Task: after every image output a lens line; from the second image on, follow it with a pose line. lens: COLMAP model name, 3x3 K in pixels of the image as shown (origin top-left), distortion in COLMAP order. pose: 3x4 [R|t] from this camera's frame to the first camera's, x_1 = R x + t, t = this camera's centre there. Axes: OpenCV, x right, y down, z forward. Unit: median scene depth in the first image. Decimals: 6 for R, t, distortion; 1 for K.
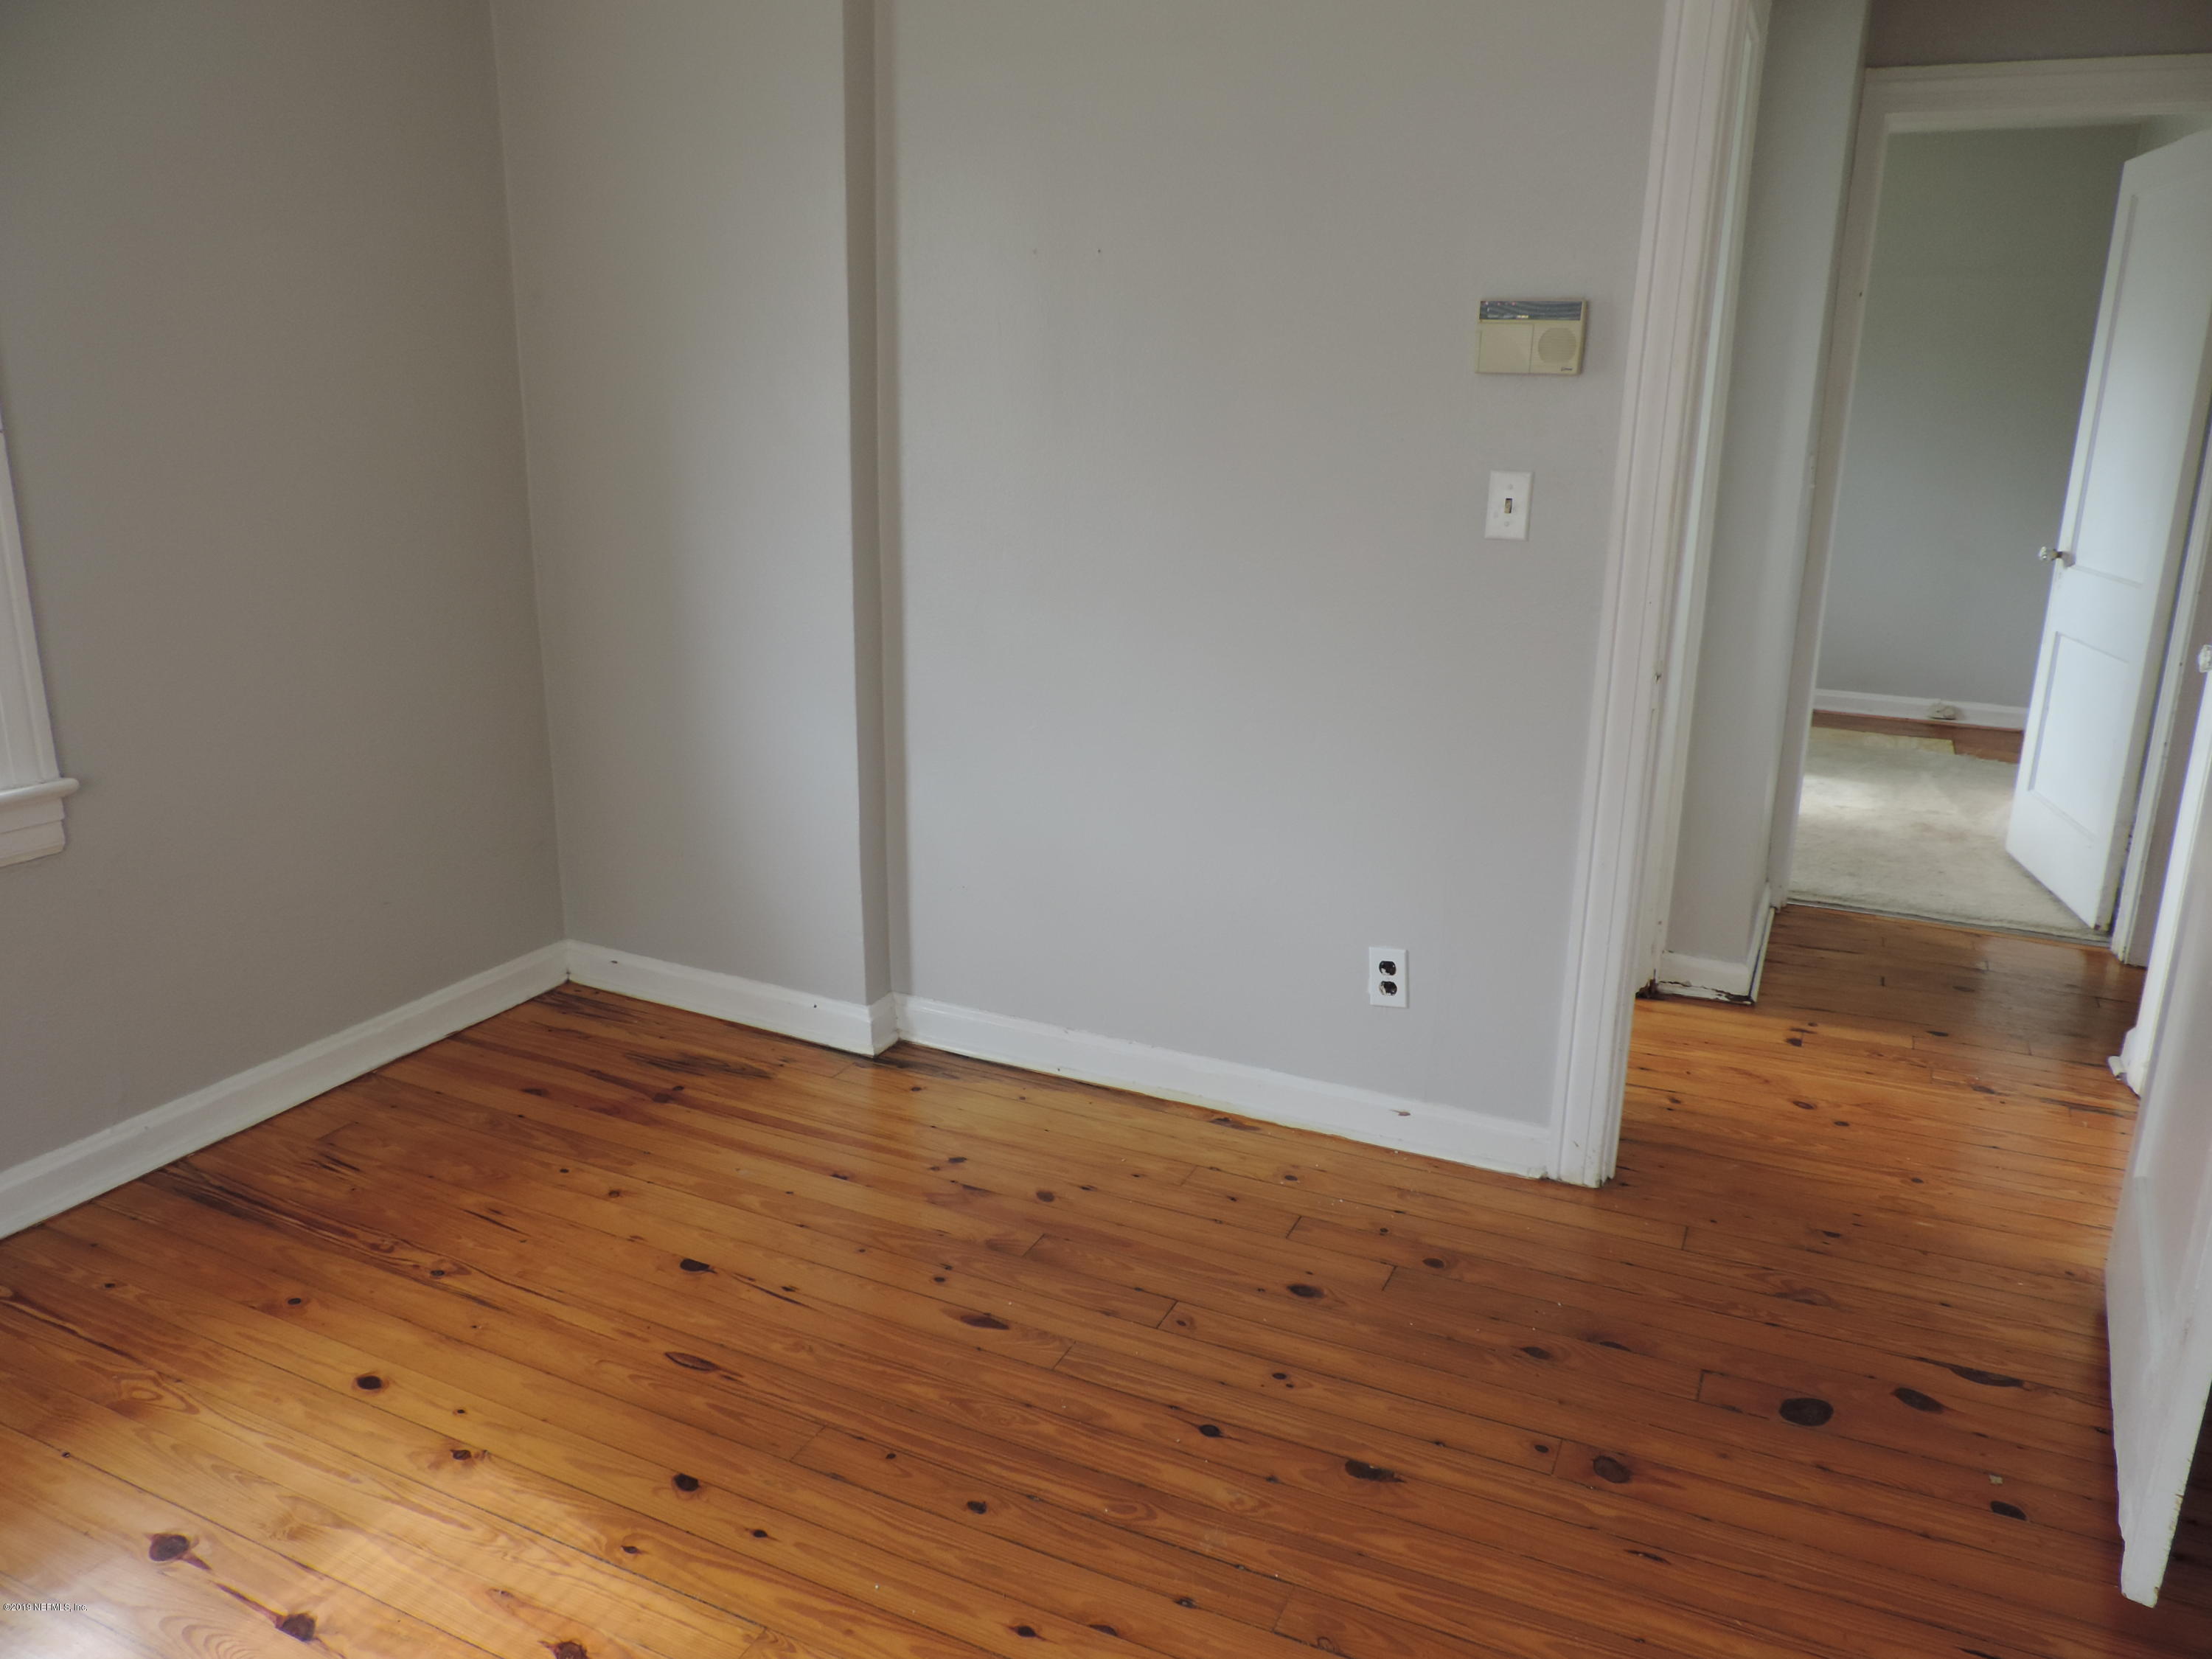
lens RADIAL K [[1559.4, 0, 1106.0], [0, 1559.4, 829.5], [0, 0, 1]] dist [-0.028040, 0.014157]
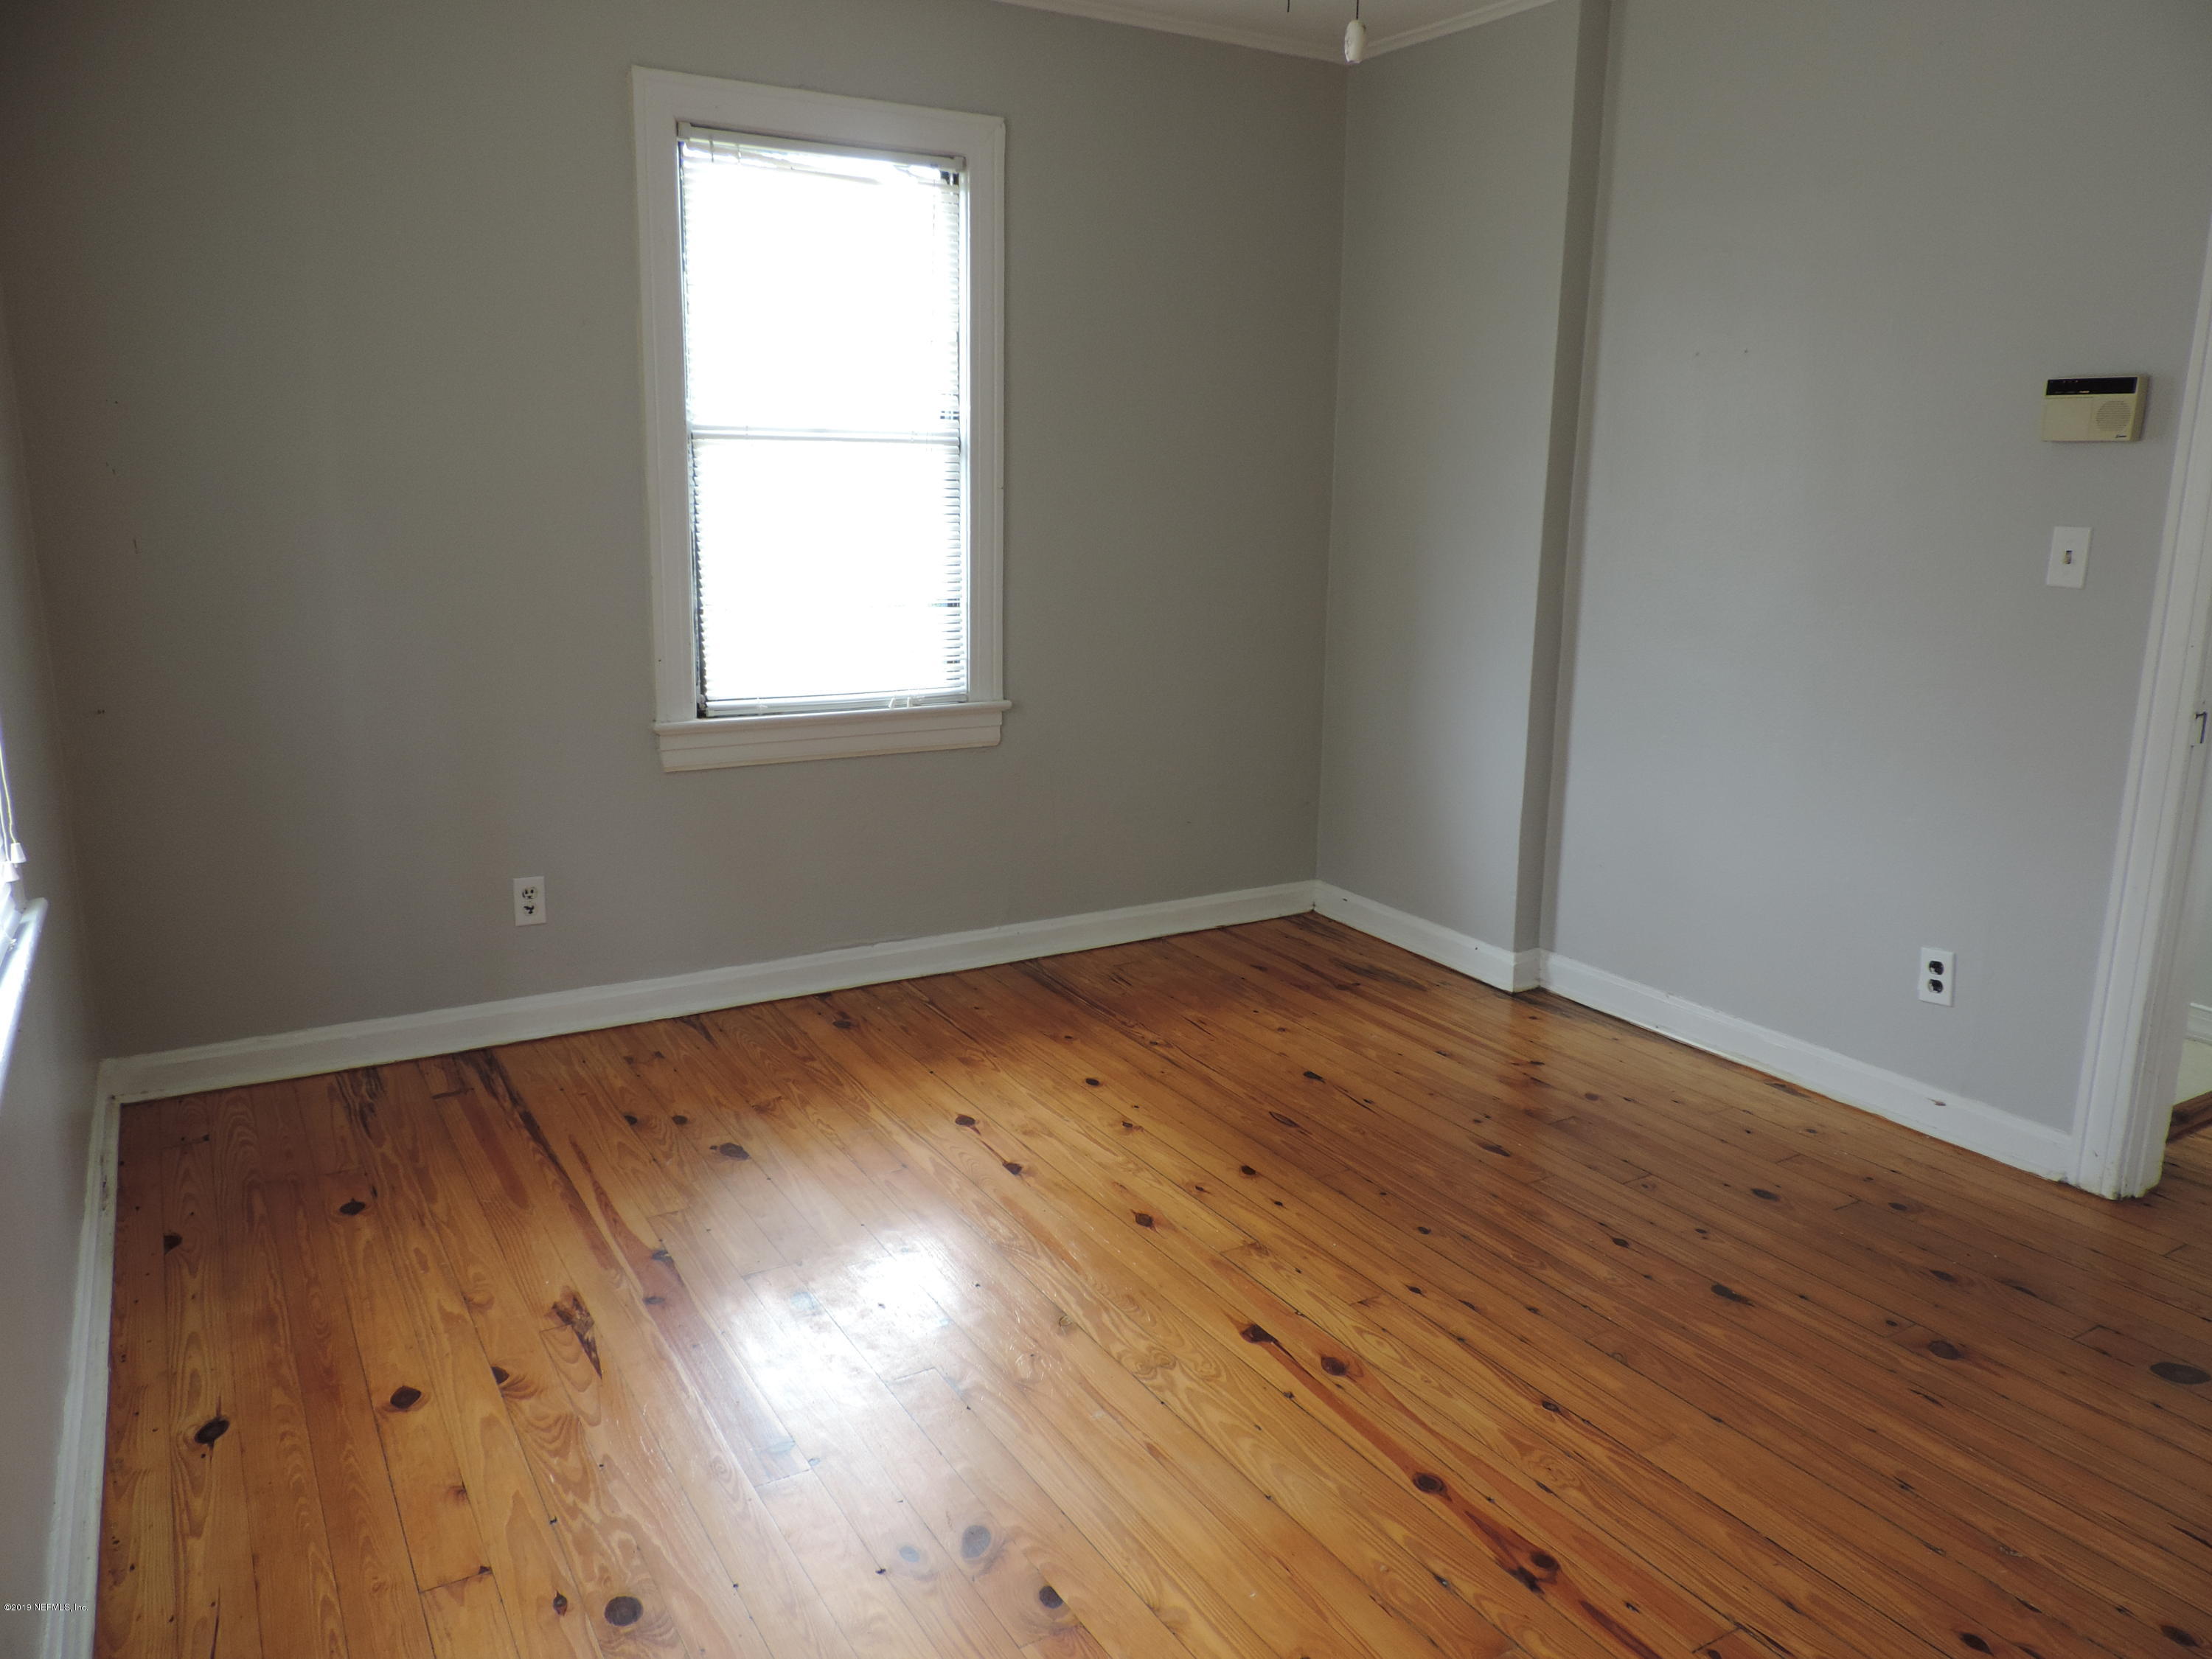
lens RADIAL K [[1551.6, 0, 1111.0], [0, 1551.6, 813.2], [0, 0, 1]] dist [-0.029376, 0.003011]
pose [[0.830486, 0.110579, -0.545953, 0.316612], [-0.149305, 0.988425, -0.026919, 0.110388], [0.536657, 0.103869, 0.837383, -0.288101]]
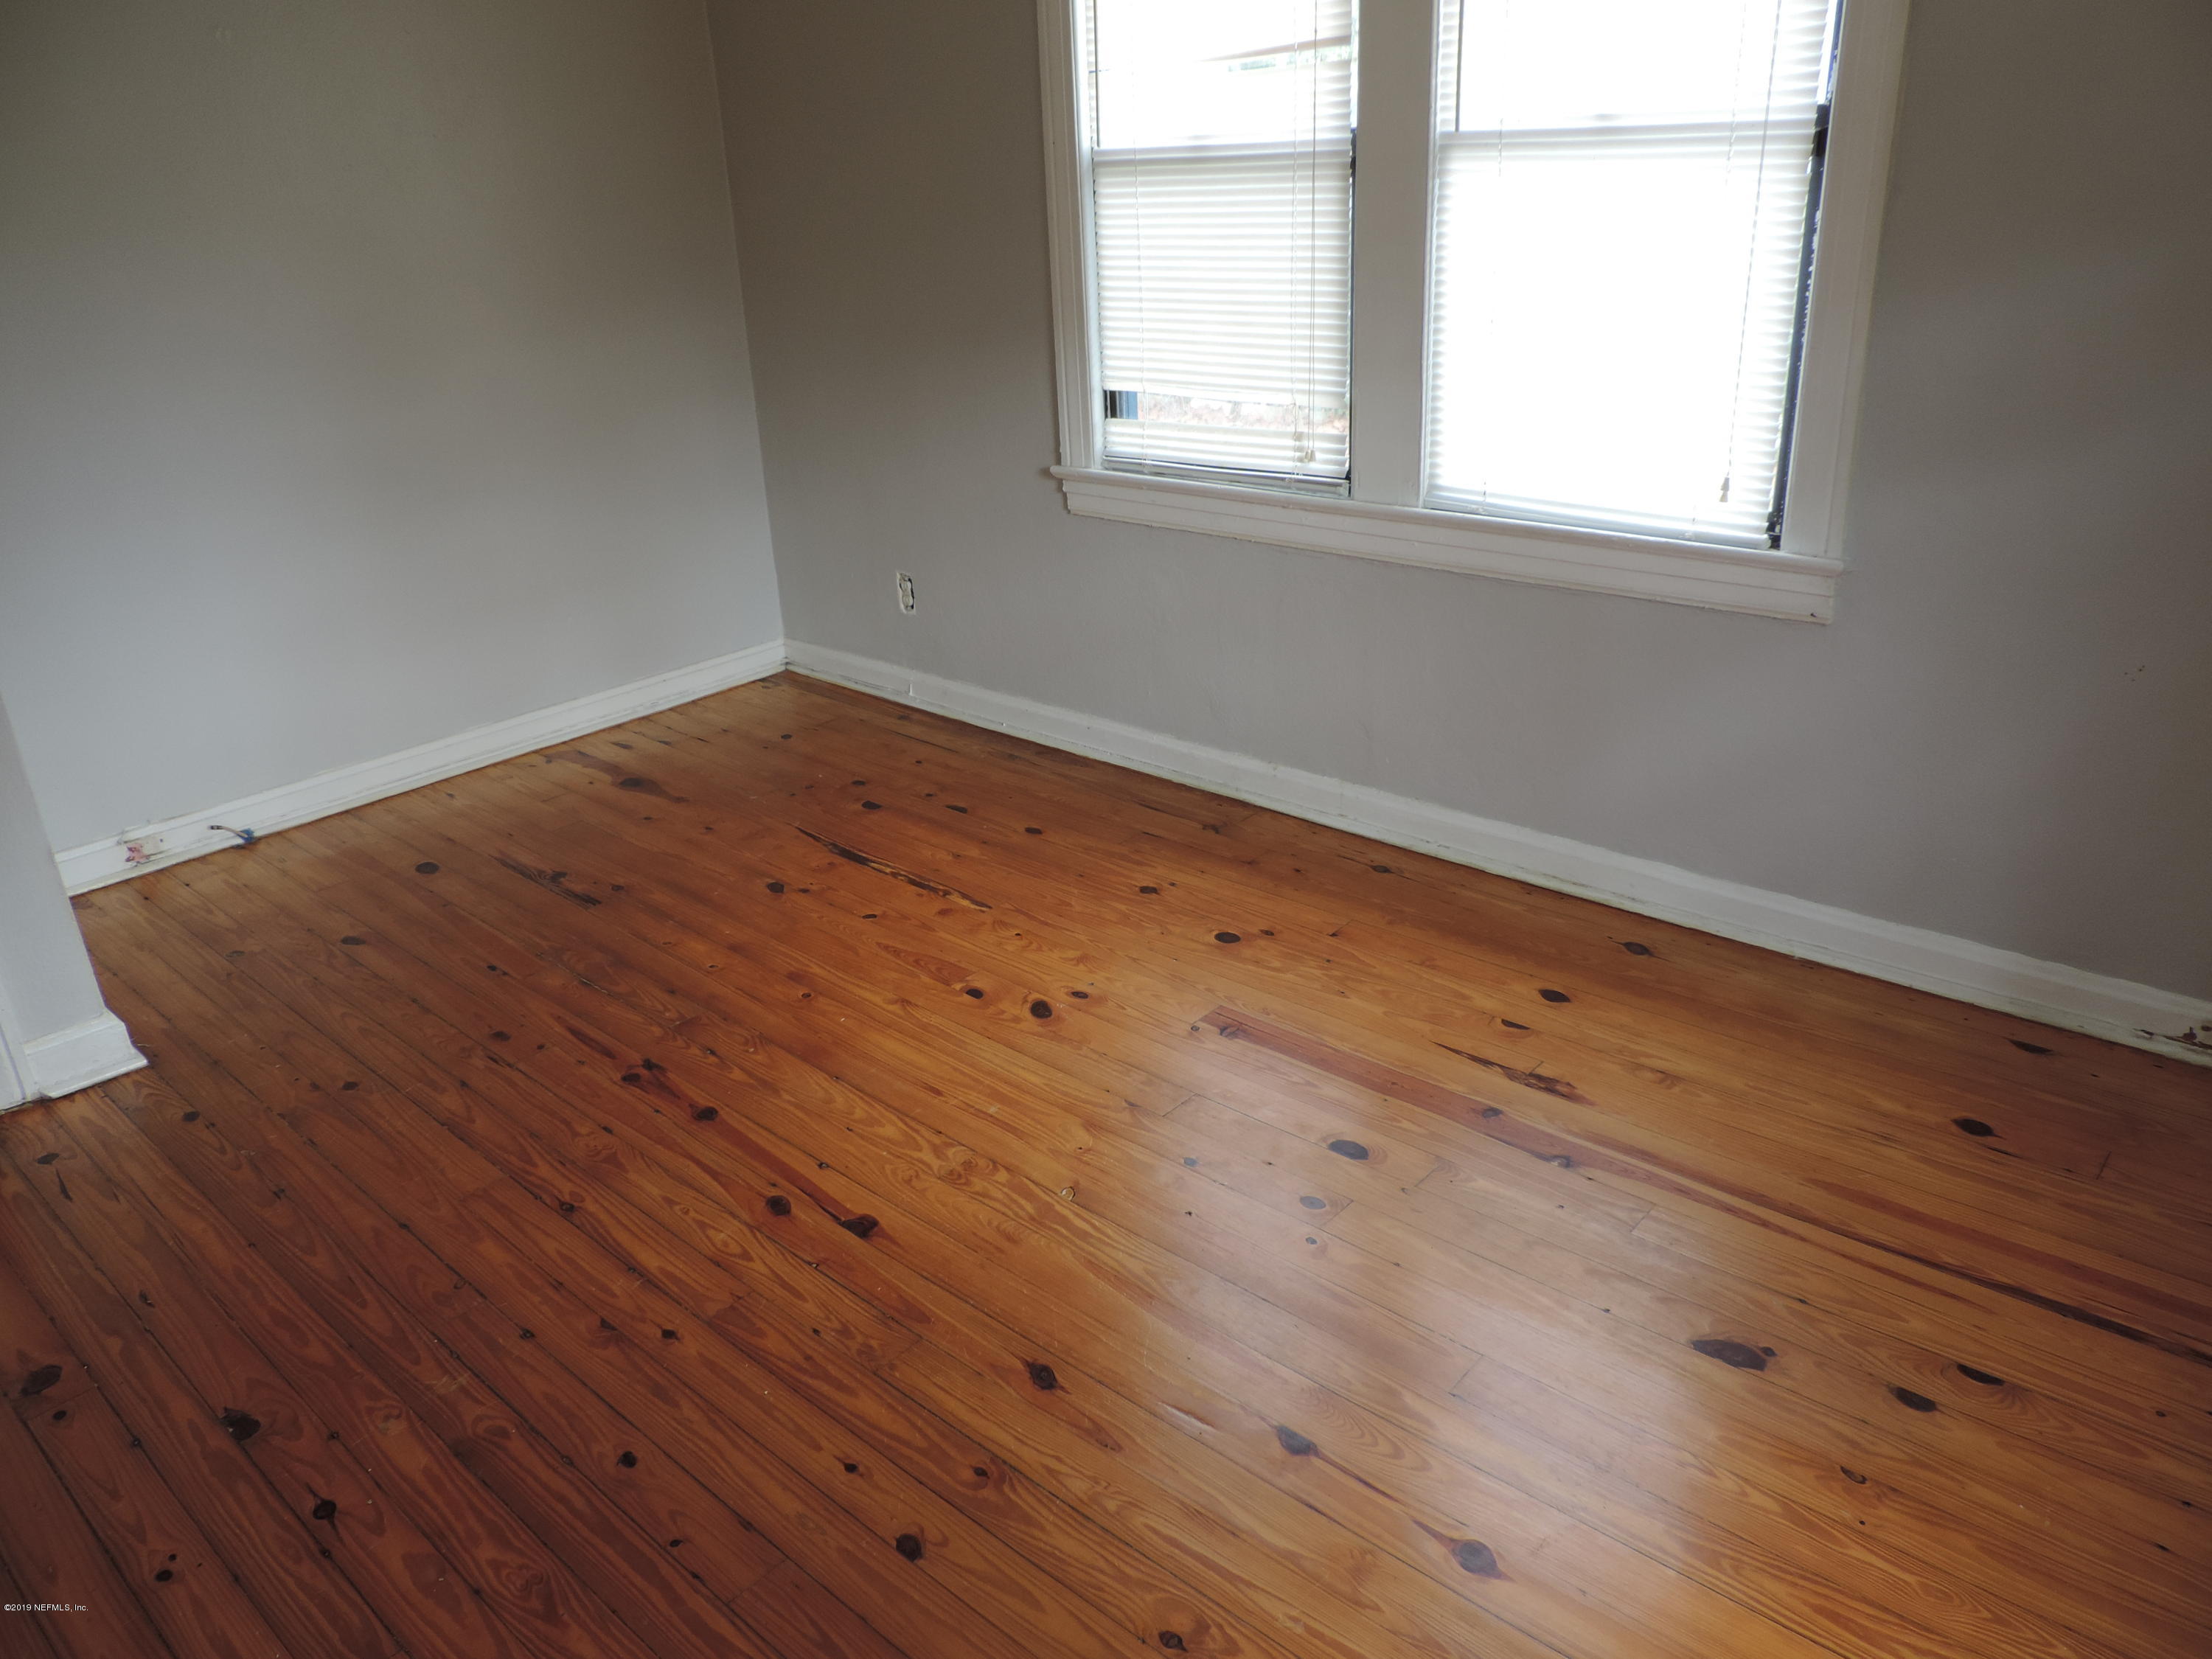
lens RADIAL K [[1551.6, 0, 1111.0], [0, 1551.6, 813.2], [0, 0, 1]] dist [-0.029376, 0.003011]
pose [[-0.957280, -0.080615, 0.277697, -0.457115], [0.112157, 0.781655, 0.613543, -0.314299], [-0.266524, 0.618479, -0.739222, 1.064090]]
